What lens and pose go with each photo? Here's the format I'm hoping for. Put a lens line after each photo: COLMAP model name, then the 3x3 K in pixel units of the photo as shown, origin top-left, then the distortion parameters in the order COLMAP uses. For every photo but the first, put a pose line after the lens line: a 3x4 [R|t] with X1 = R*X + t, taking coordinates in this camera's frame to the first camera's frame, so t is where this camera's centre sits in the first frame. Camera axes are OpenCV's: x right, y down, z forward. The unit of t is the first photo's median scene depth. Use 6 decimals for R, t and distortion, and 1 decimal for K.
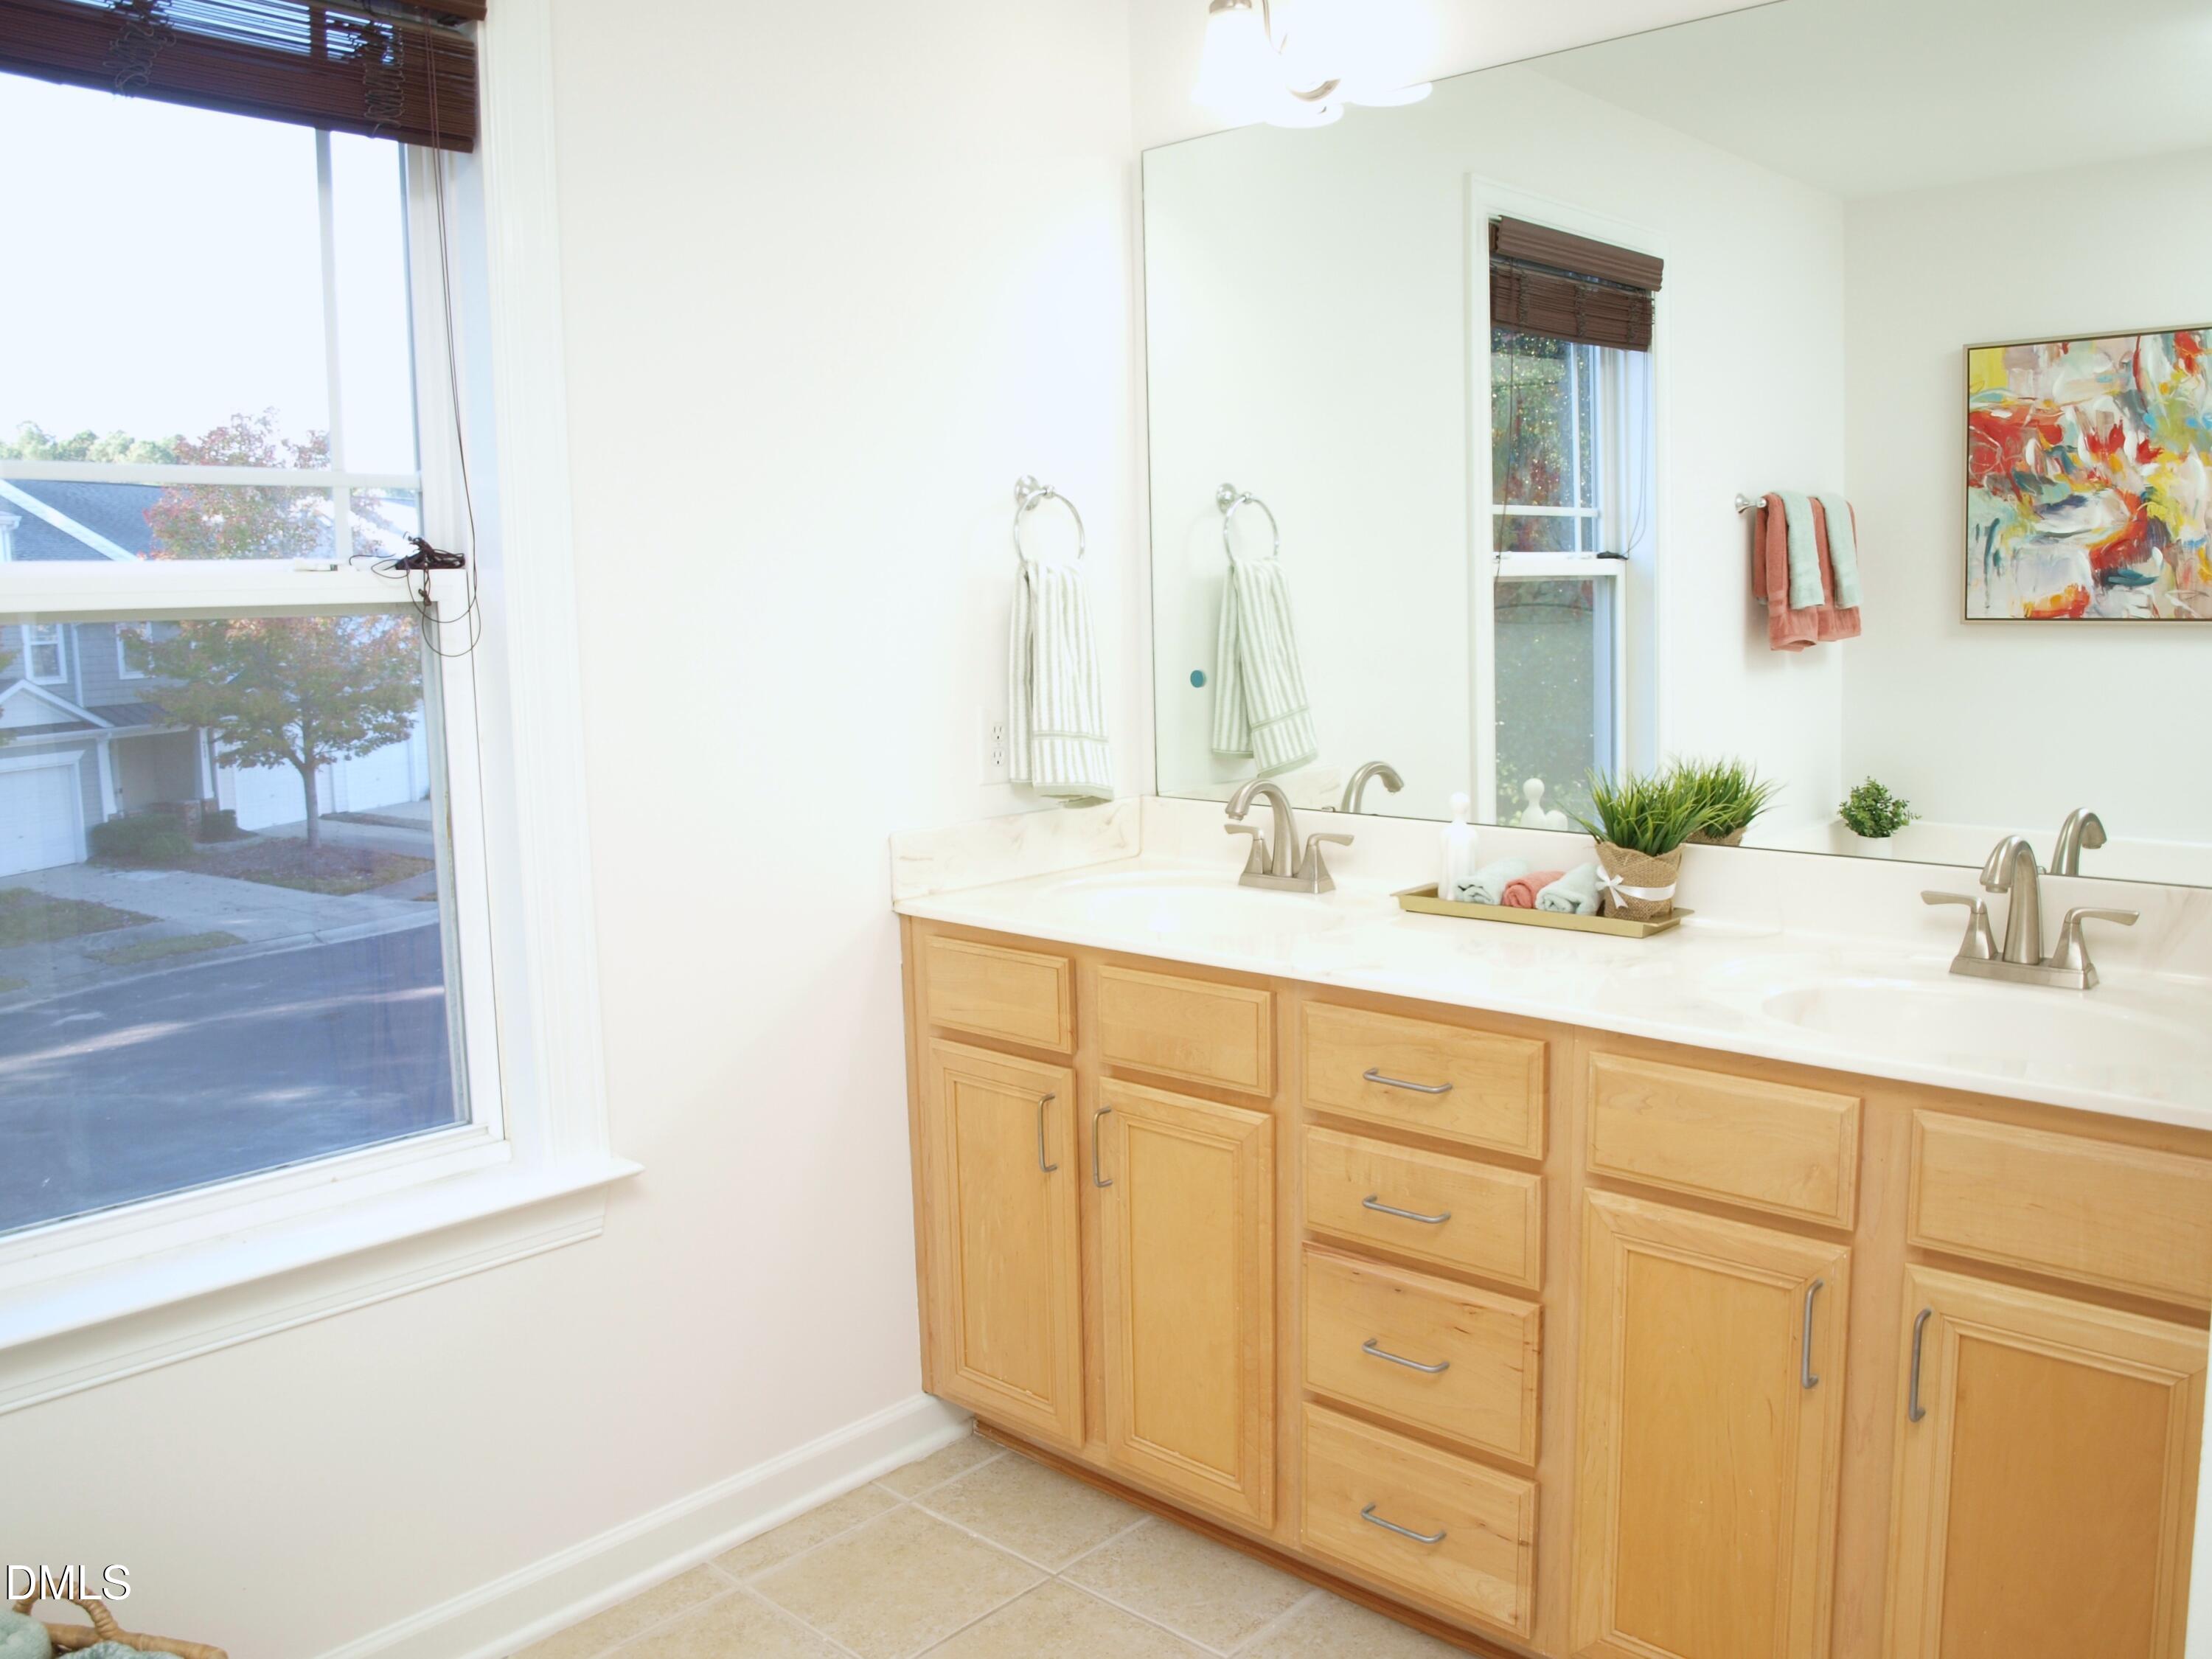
lens RADIAL K [[1757.1, 0, 1106.0], [0, 1757.1, 829.1], [0, 0, 1]] dist [-0.004237, 0.001913]
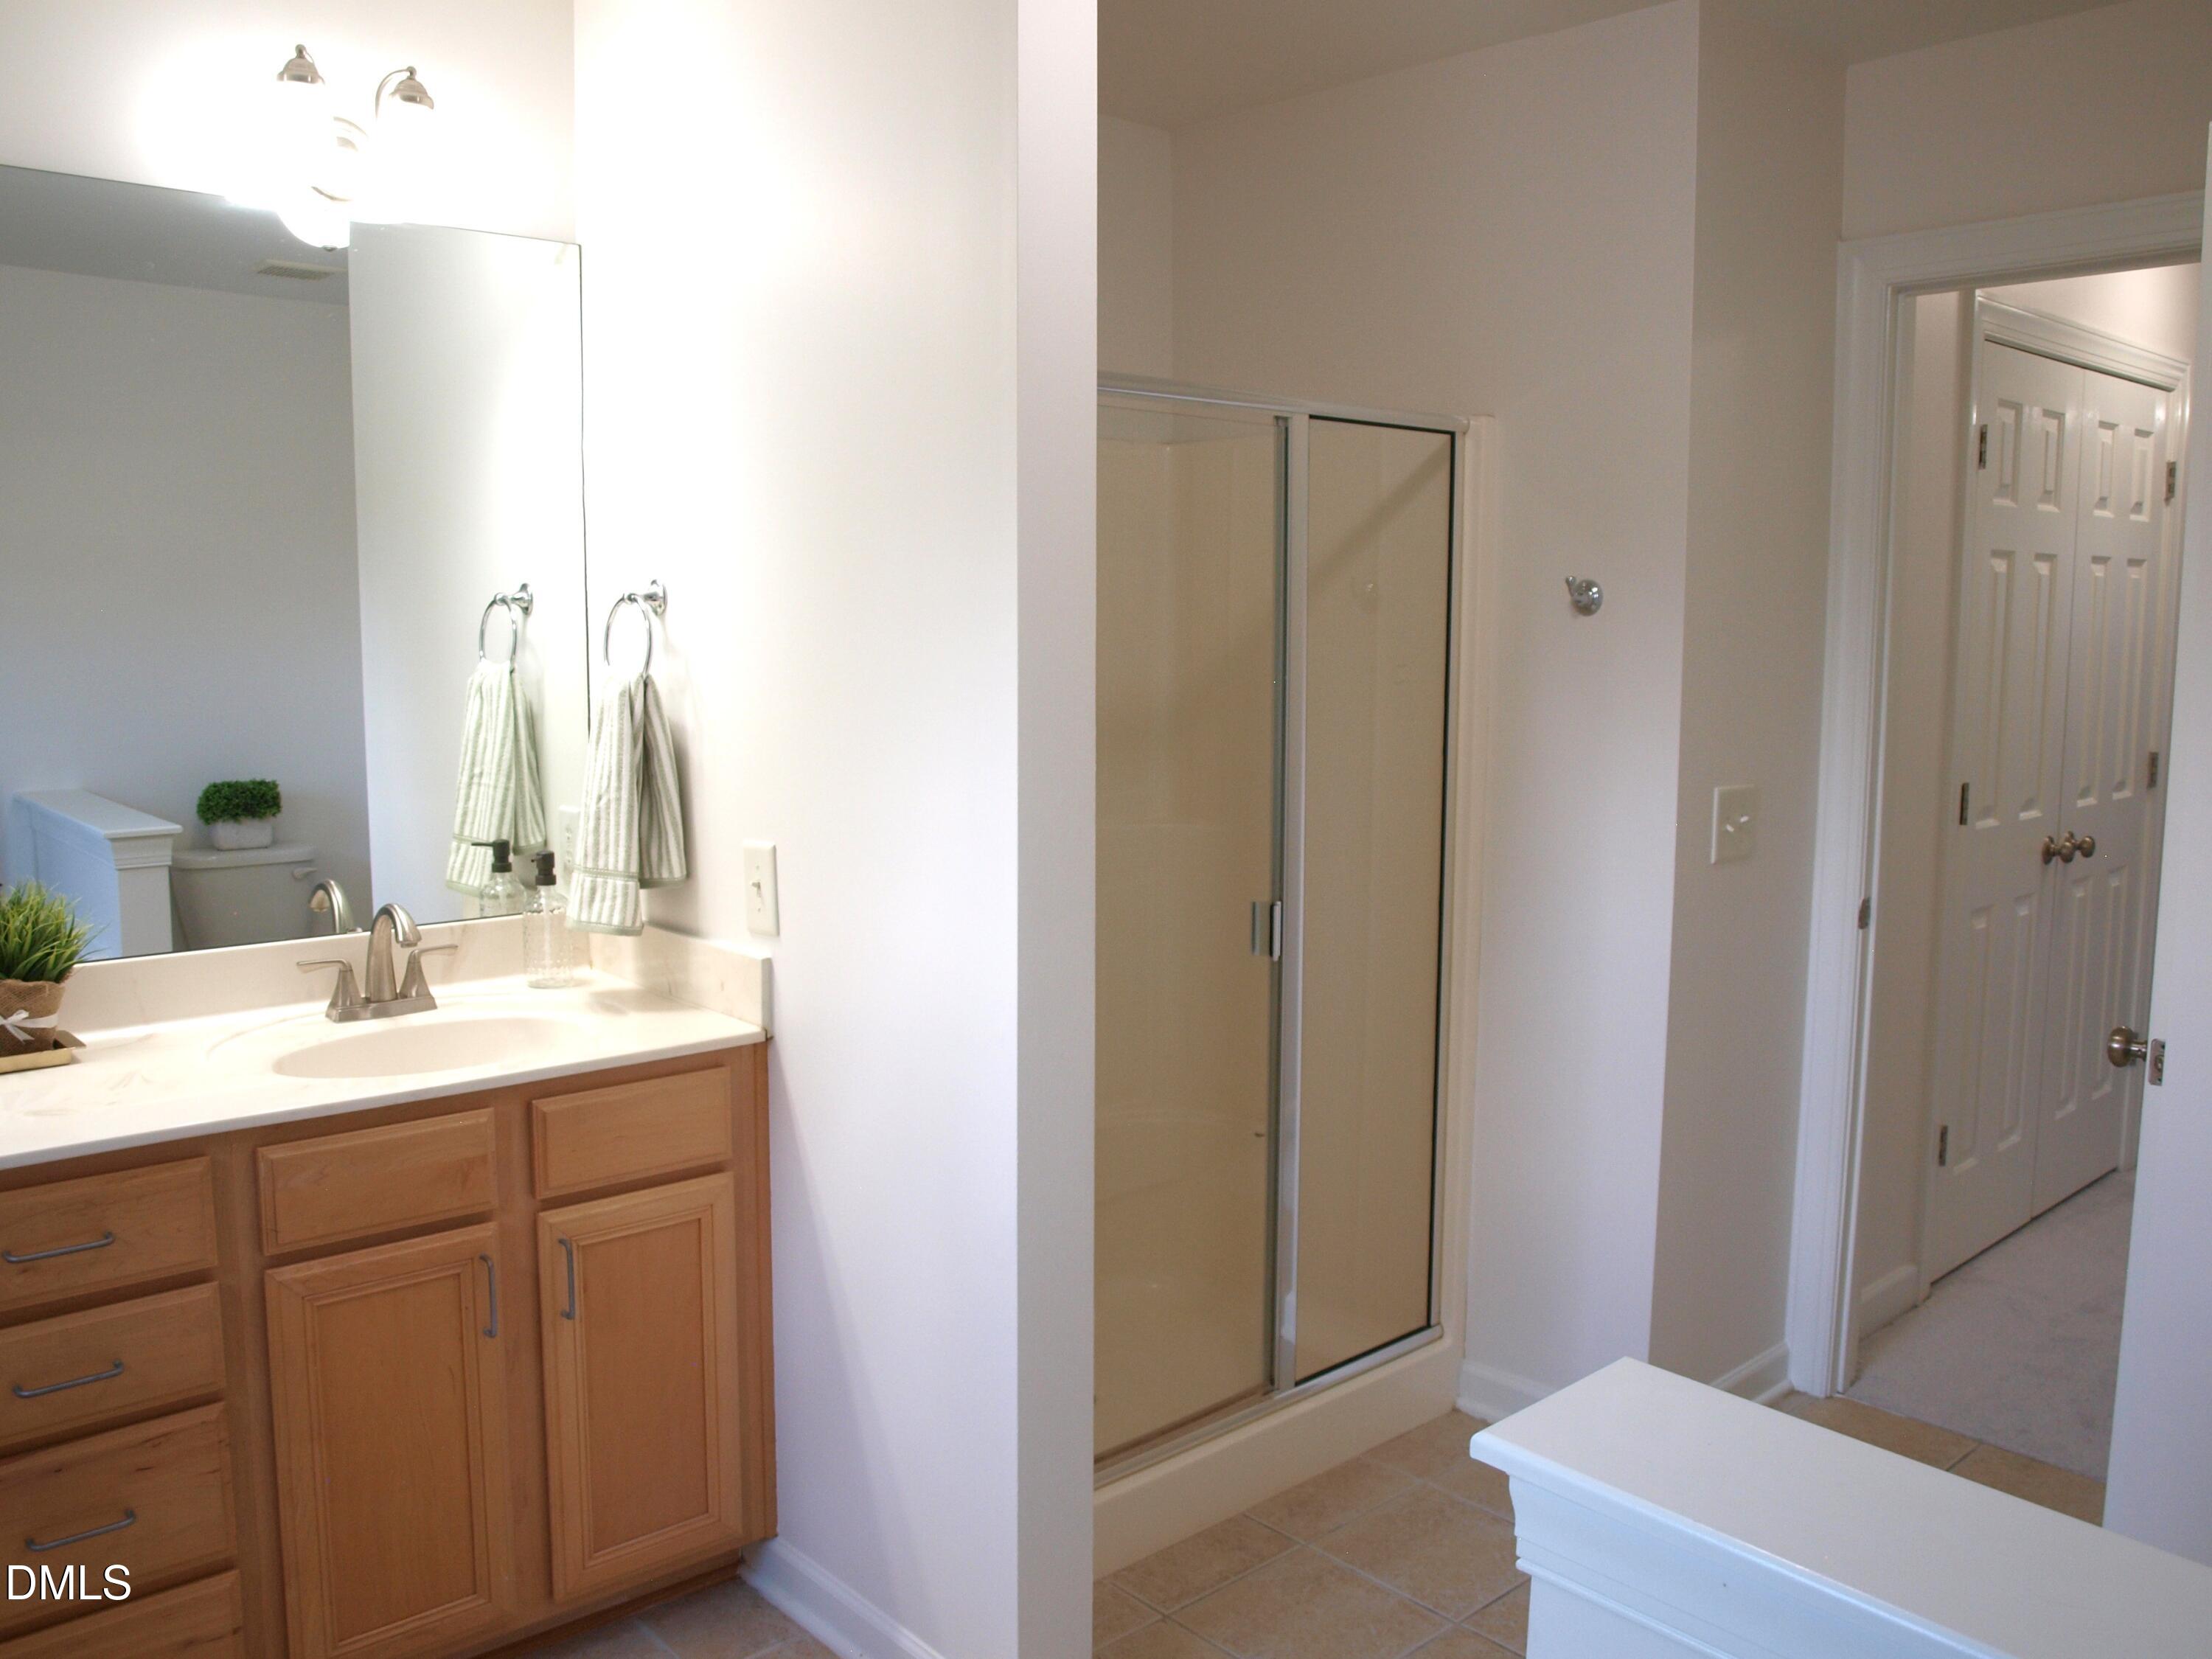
lens RADIAL K [[1757.1, 0, 1106.8], [0, 1757.1, 830.8], [0, 0, 1]] dist [-0.004237, 0.001913]
pose [[0.094819, -0.082911, 0.992036, -0.757643], [0.117667, 0.990473, 0.071534, -0.088364], [-0.988516, 0.109947, 0.103672, 0.335906]]
